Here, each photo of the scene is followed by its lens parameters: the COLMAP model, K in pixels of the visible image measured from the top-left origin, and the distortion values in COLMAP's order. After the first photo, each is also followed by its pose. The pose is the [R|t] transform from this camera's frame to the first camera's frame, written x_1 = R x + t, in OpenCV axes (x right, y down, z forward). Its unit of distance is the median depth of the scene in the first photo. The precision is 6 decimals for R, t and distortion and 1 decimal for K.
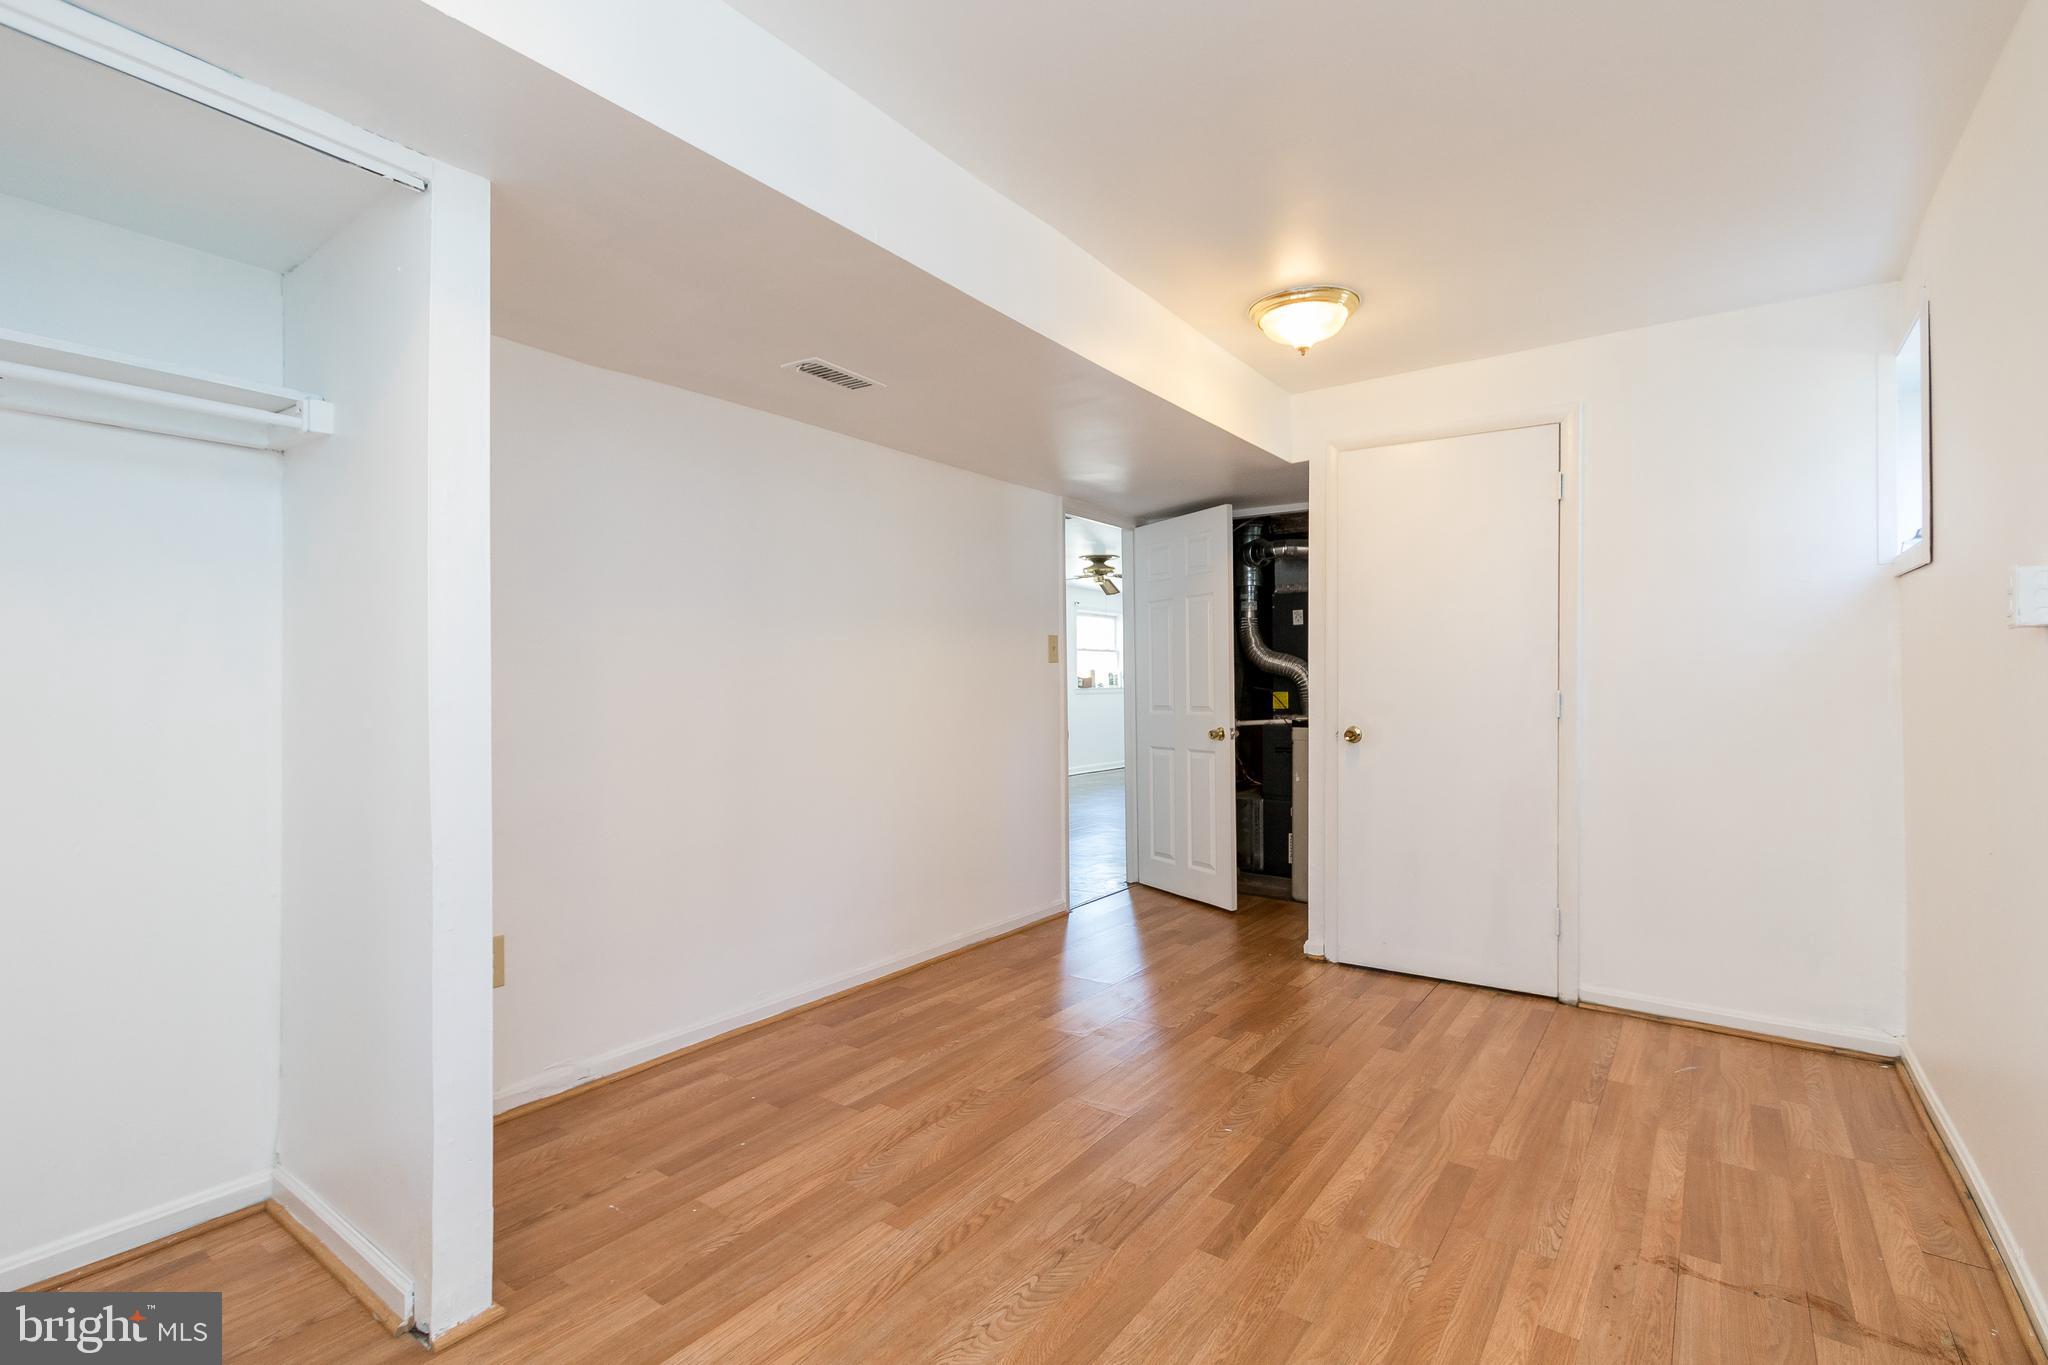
lens RADIAL K [[944.5, 0, 1014.7], [0, 944.5, 686.5], [0, 0, 1]] dist [0.000589, -0.000242]
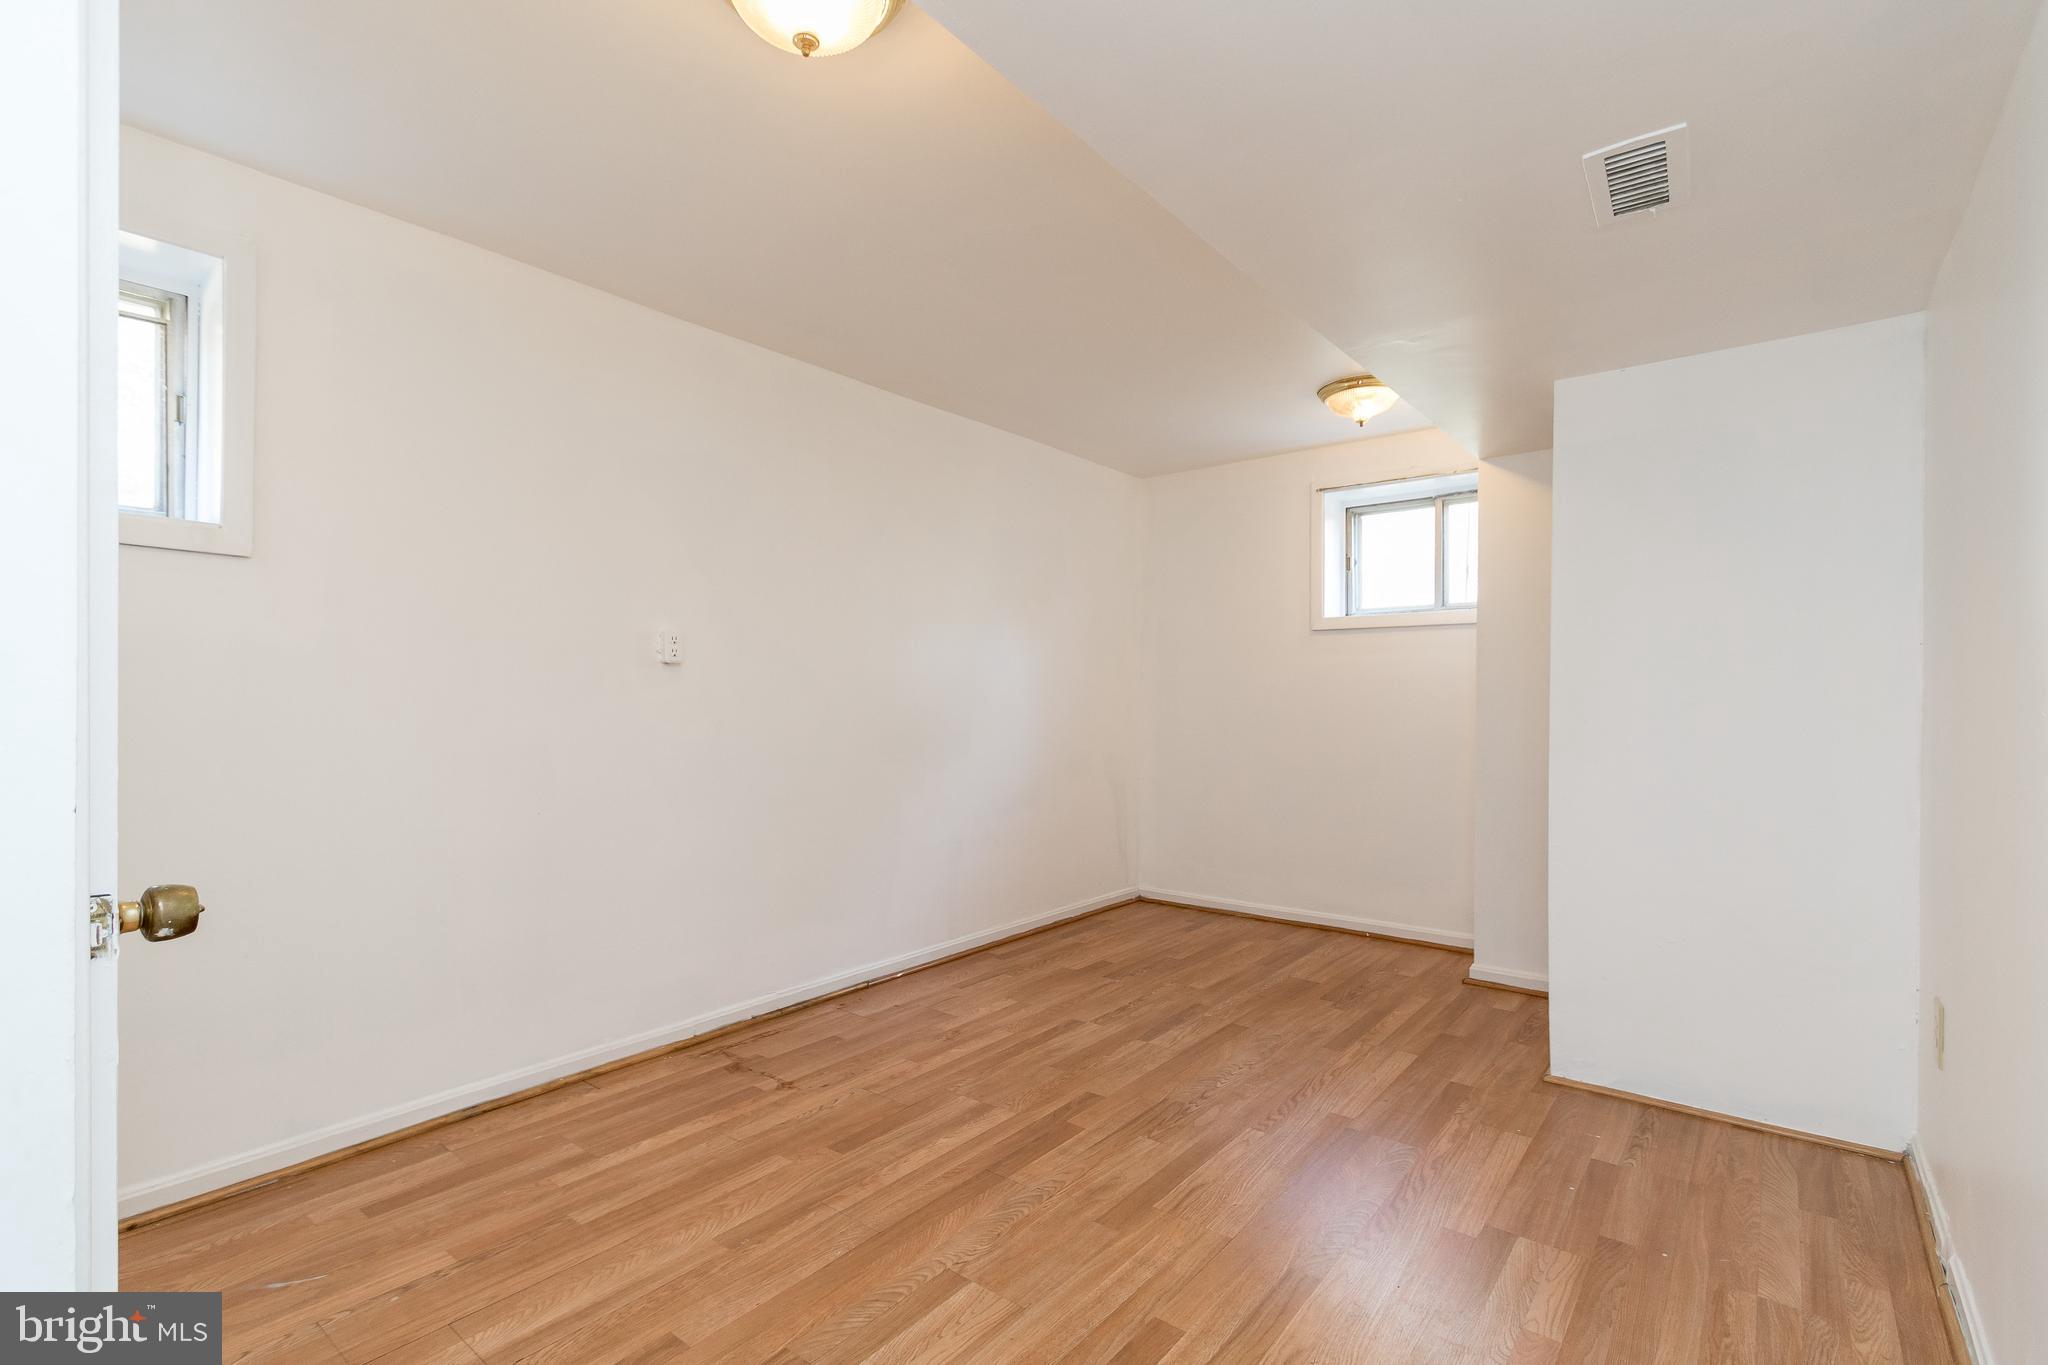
lens RADIAL K [[944.5, 0, 1014.7], [0, 944.5, 686.5], [0, 0, 1]] dist [0.000589, -0.000242]
pose [[-0.999063, 0.002440, 0.043218, 0.236542], [0.002263, 0.999989, -0.004163, -0.005366], [-0.043228, -0.004061, -0.999057, 2.132950]]
